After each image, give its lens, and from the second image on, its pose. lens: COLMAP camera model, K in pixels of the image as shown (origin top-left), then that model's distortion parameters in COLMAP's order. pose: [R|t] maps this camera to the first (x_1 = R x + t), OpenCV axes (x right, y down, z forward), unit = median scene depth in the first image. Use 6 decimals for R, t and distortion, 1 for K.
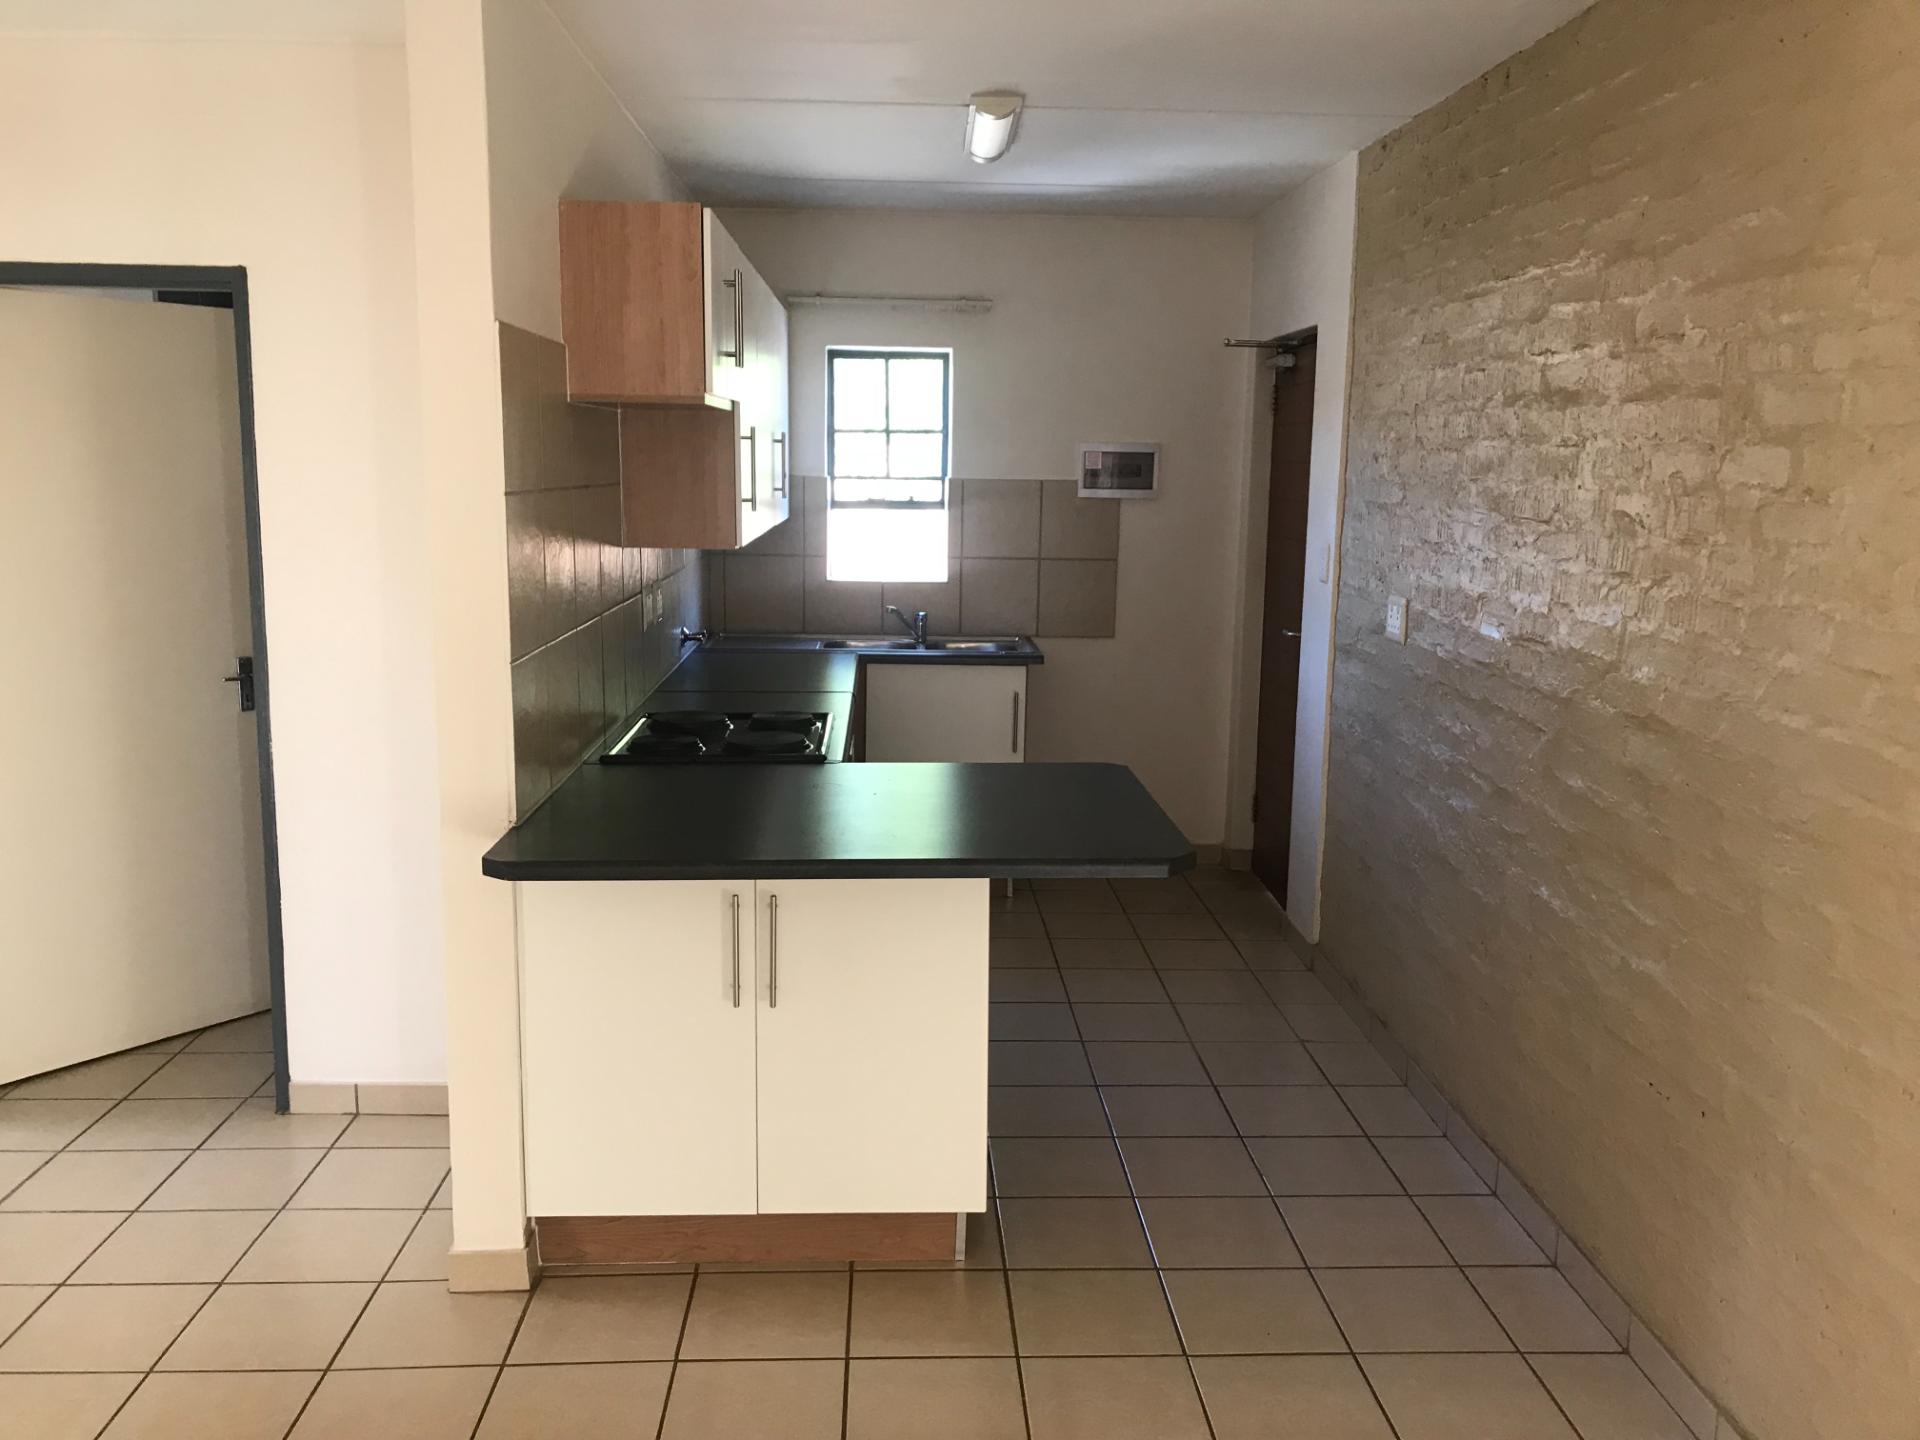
lens RADIAL K [[1595.3, 0, 953.9], [0, 1595.3, 714.0], [0, 0, 1]] dist [0.025399, -0.016827]
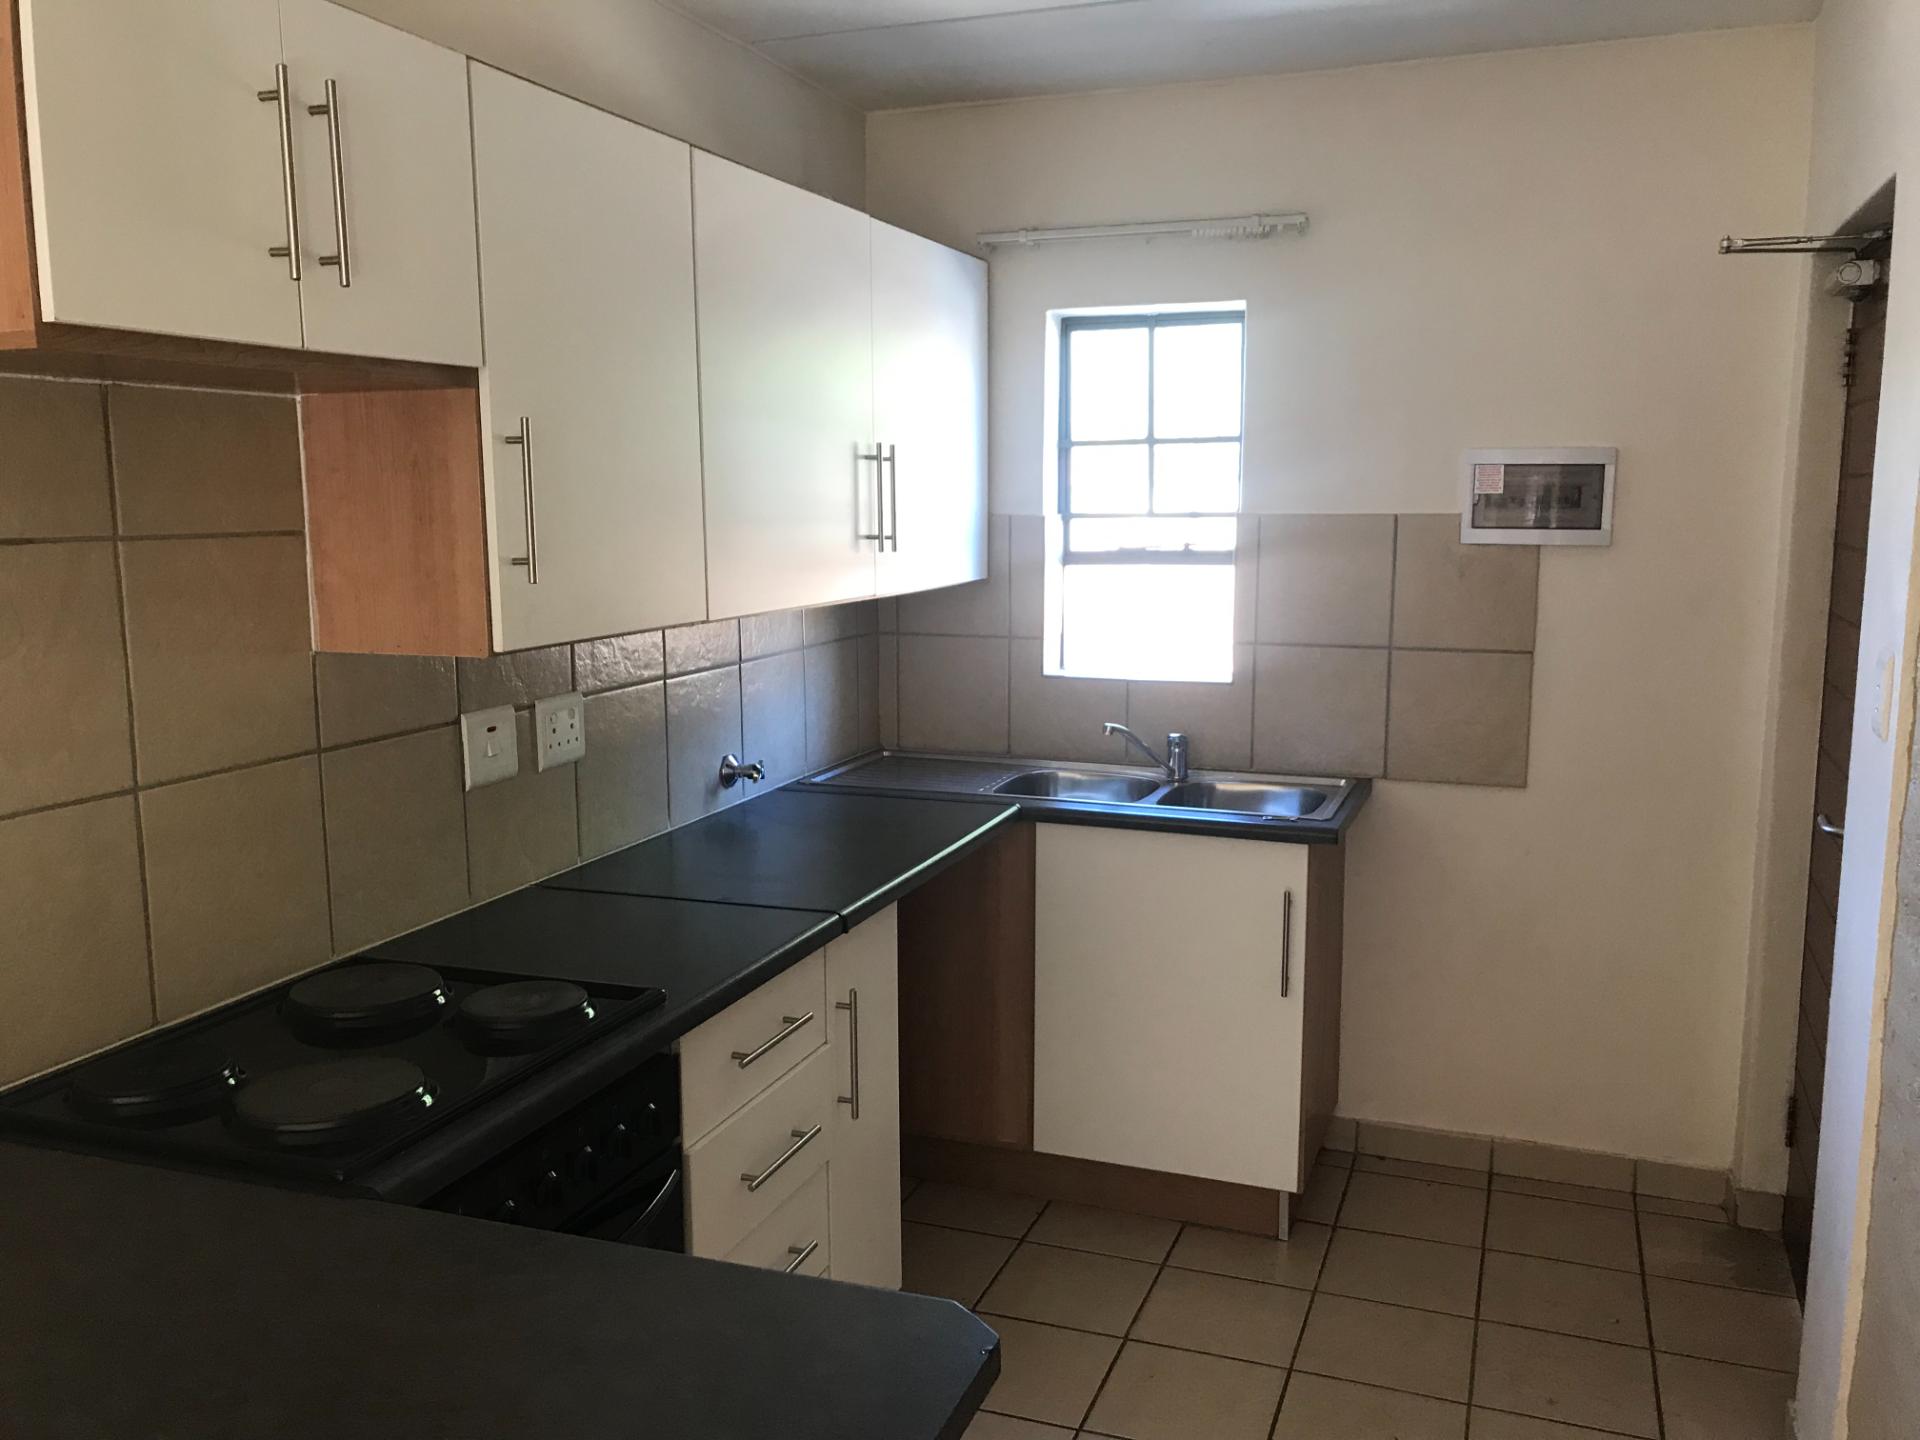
lens RADIAL K [[1595.3, 0, 959.2], [0, 1595.3, 715.5], [0, 0, 1]] dist [0.025399, -0.016827]
pose [[0.917822, 0.037079, -0.395257, 0.142468], [-0.046084, 0.998849, -0.013311, -0.057585], [0.394308, 0.030432, 0.918474, 0.397798]]
